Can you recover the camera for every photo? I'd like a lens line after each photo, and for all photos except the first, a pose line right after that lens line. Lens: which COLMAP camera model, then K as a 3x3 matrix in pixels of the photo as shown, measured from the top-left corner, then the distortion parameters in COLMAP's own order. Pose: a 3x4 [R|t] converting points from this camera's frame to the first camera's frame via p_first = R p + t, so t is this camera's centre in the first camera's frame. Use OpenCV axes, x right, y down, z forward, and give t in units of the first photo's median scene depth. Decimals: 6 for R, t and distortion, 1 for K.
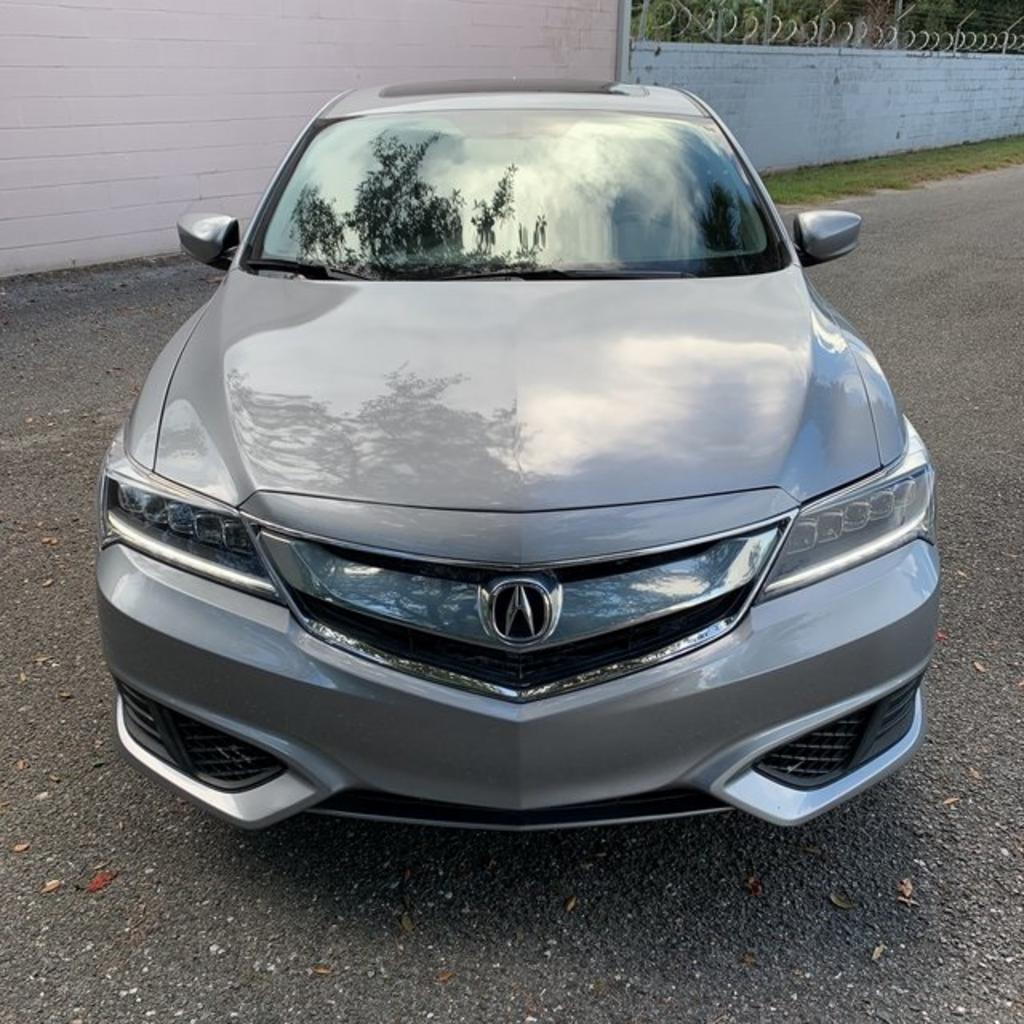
lens RADIAL K [[1009.3, 0, 461.3], [0, 1009.3, 512.1], [0, 0, 1]] dist [-0.000772, 0.013196]
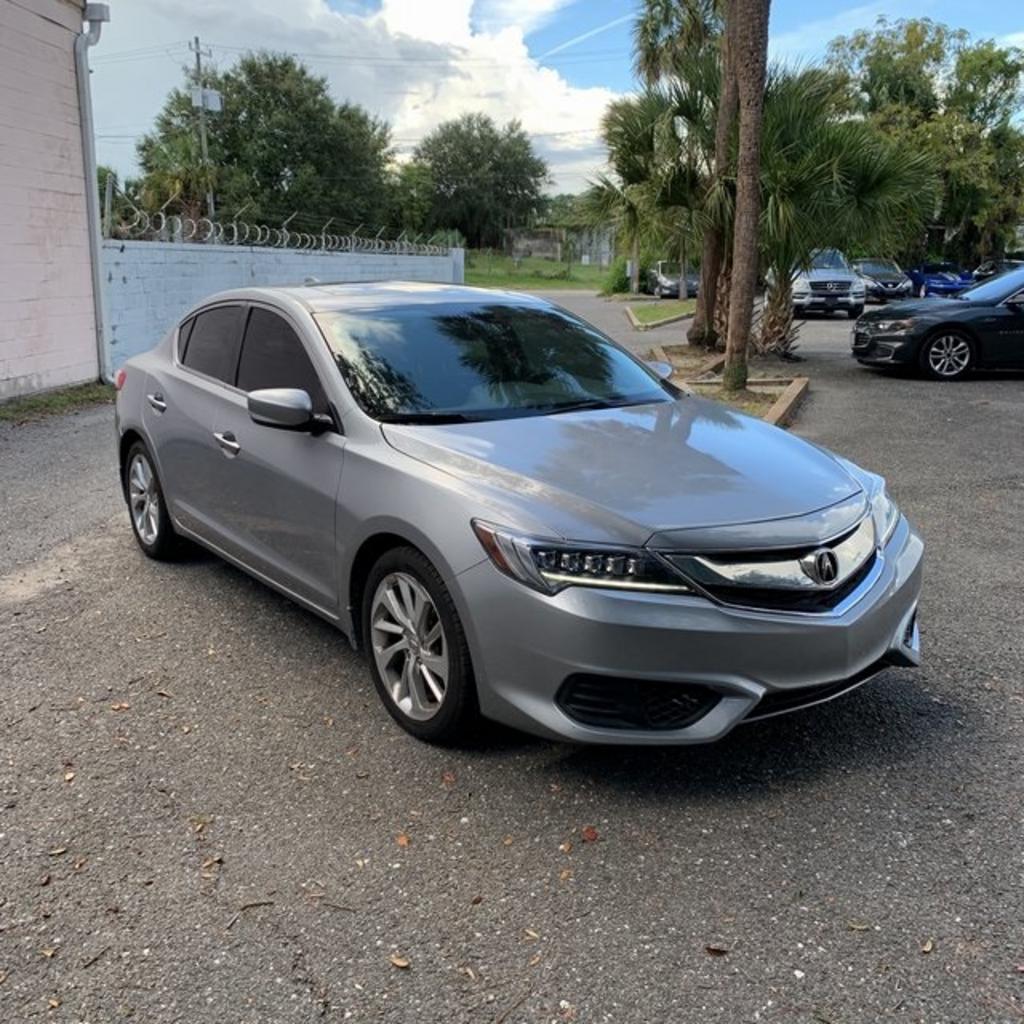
lens RADIAL K [[1009.3, 0, 461.3], [0, 1009.3, 512.1], [0, 0, 1]] dist [-0.000772, 0.013196]
pose [[0.836048, -0.125548, 0.534099, -0.110882], [0.213887, 0.971030, -0.106551, 0.003858], [-0.505249, 0.203319, 0.838680, -0.017728]]
